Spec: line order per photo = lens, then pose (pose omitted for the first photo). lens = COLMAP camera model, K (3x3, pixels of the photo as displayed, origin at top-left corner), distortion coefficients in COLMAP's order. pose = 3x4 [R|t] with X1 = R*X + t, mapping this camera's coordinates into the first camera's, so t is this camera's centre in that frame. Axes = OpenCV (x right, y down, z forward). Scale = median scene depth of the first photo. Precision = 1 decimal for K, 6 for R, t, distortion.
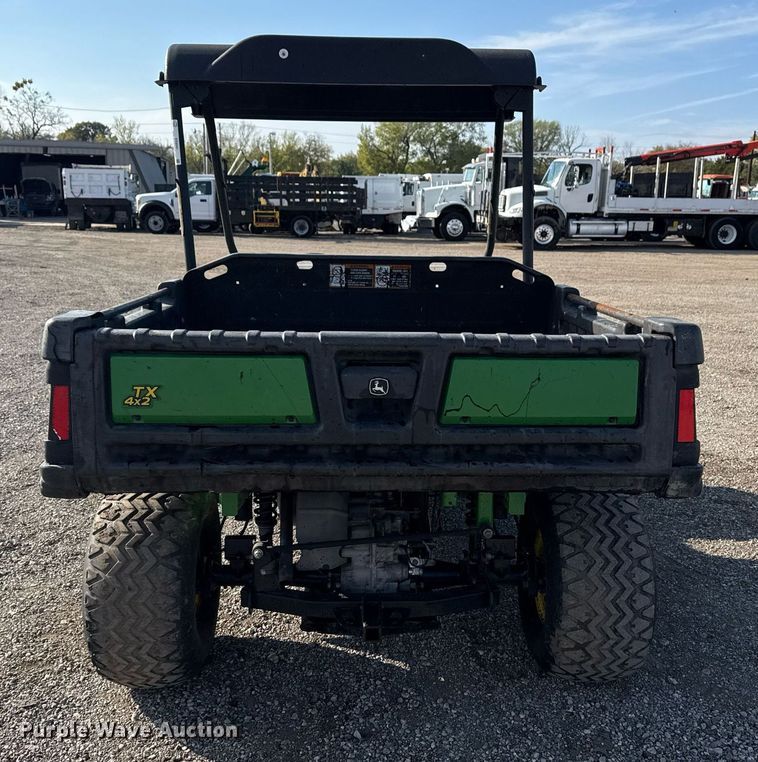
lens RADIAL K [[867.1, 0, 399.4], [0, 867.1, 403.9], [0, 0, 1]] dist [0.171500, -0.392746]
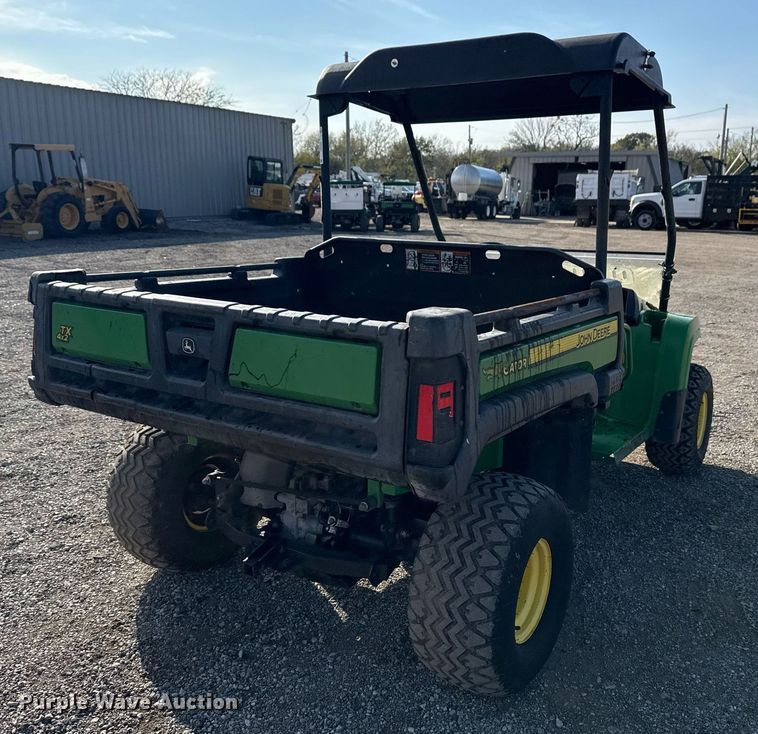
lens RADIAL K [[777.4, 0, 414.9], [0, 777.4, 366.5], [0, 0, 1]] dist [0.162399, -0.326028]
pose [[0.809875, 0.119934, -0.574211, 0.512102], [-0.132319, 0.990998, 0.020362, -0.033369], [0.571484, 0.059488, 0.818454, 0.202404]]
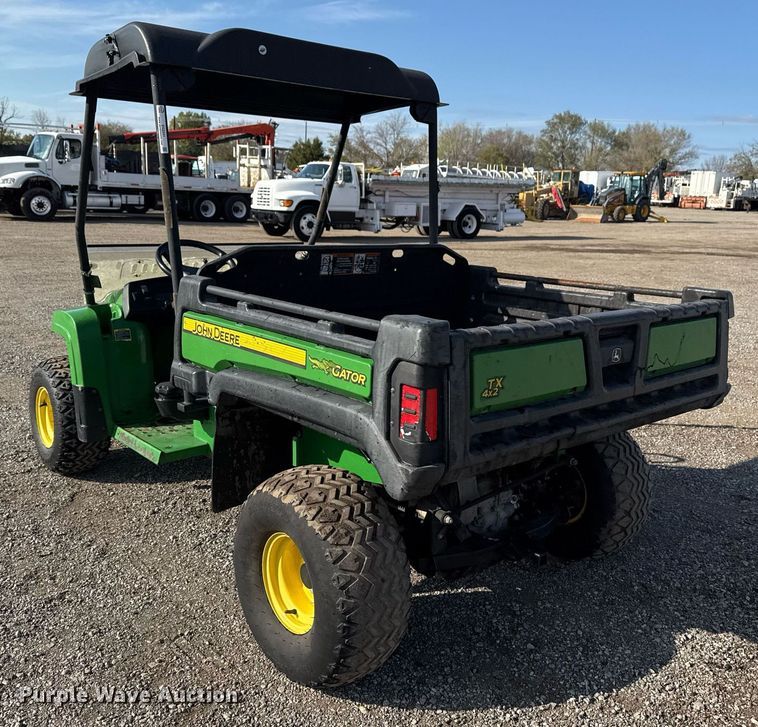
lens RADIAL K [[777.4, 0, 414.9], [0, 777.4, 363.0], [0, 0, 1]] dist [0.162399, -0.326028]
pose [[0.765976, -0.119283, 0.631706, -0.608442], [0.114107, 0.992259, 0.049005, -0.061058], [-0.632662, 0.034545, 0.773658, 0.188767]]
